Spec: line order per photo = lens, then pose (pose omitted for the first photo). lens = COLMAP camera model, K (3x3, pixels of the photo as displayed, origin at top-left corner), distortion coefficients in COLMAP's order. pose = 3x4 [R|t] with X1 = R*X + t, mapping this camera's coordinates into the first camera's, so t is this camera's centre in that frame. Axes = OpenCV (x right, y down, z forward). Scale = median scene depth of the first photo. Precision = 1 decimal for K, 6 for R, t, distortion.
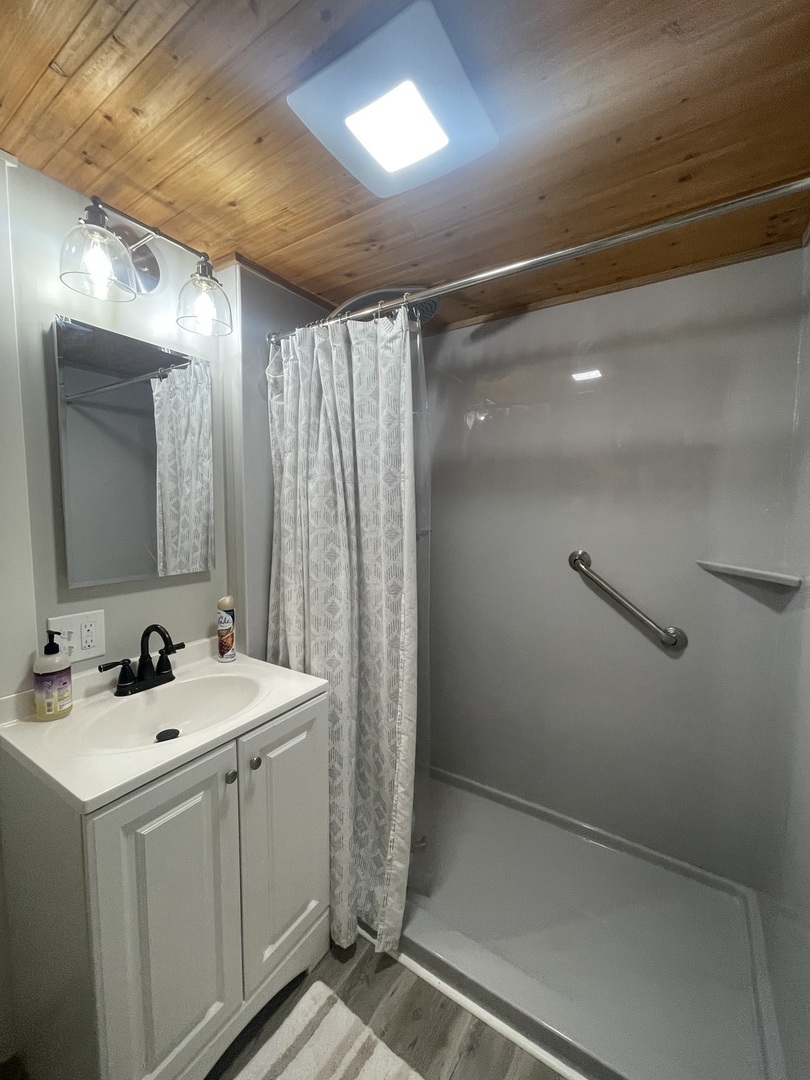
lens RADIAL K [[430.3, 0, 408.1], [0, 430.3, 539.8], [0, 0, 1]] dist [0.002083, 0.000076]
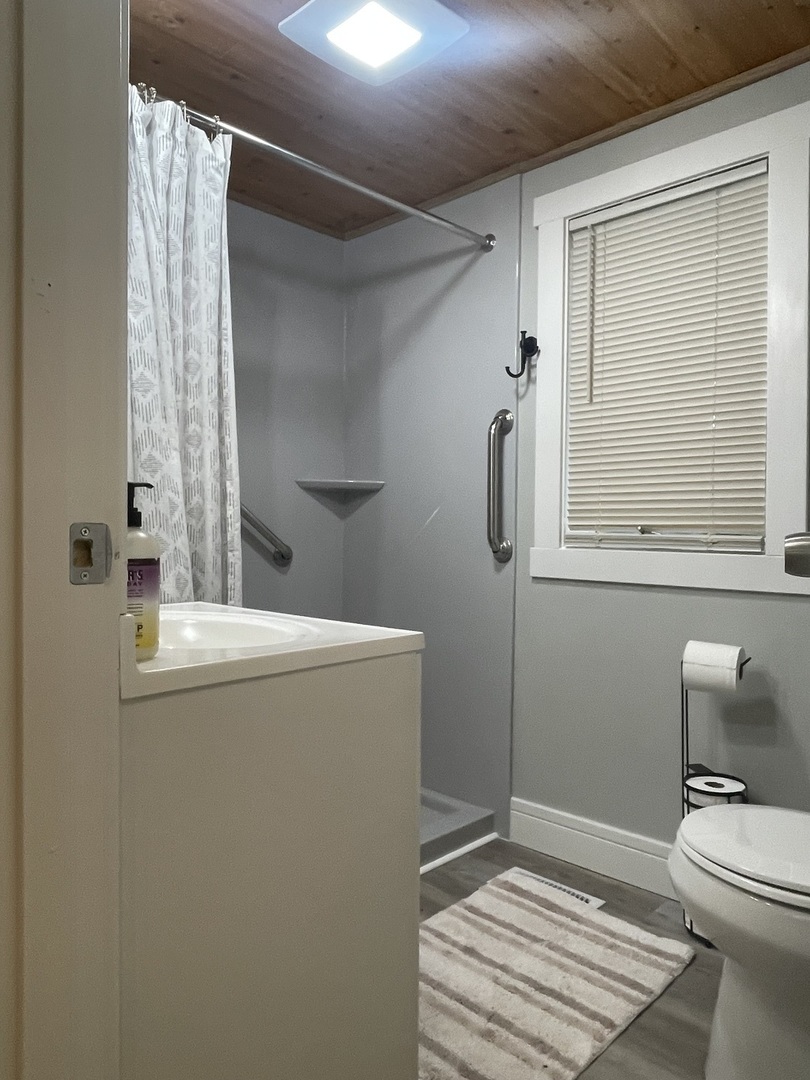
lens RADIAL K [[746.5, 0, 406.8], [0, 746.5, 540.4], [0, 0, 1]] dist [0.001258, 0.000360]
pose [[0.198281, -0.020239, 0.979936, -1.372939], [0.067532, 0.997693, 0.006941, 0.251174], [-0.977816, 0.064801, 0.199191, 0.425494]]
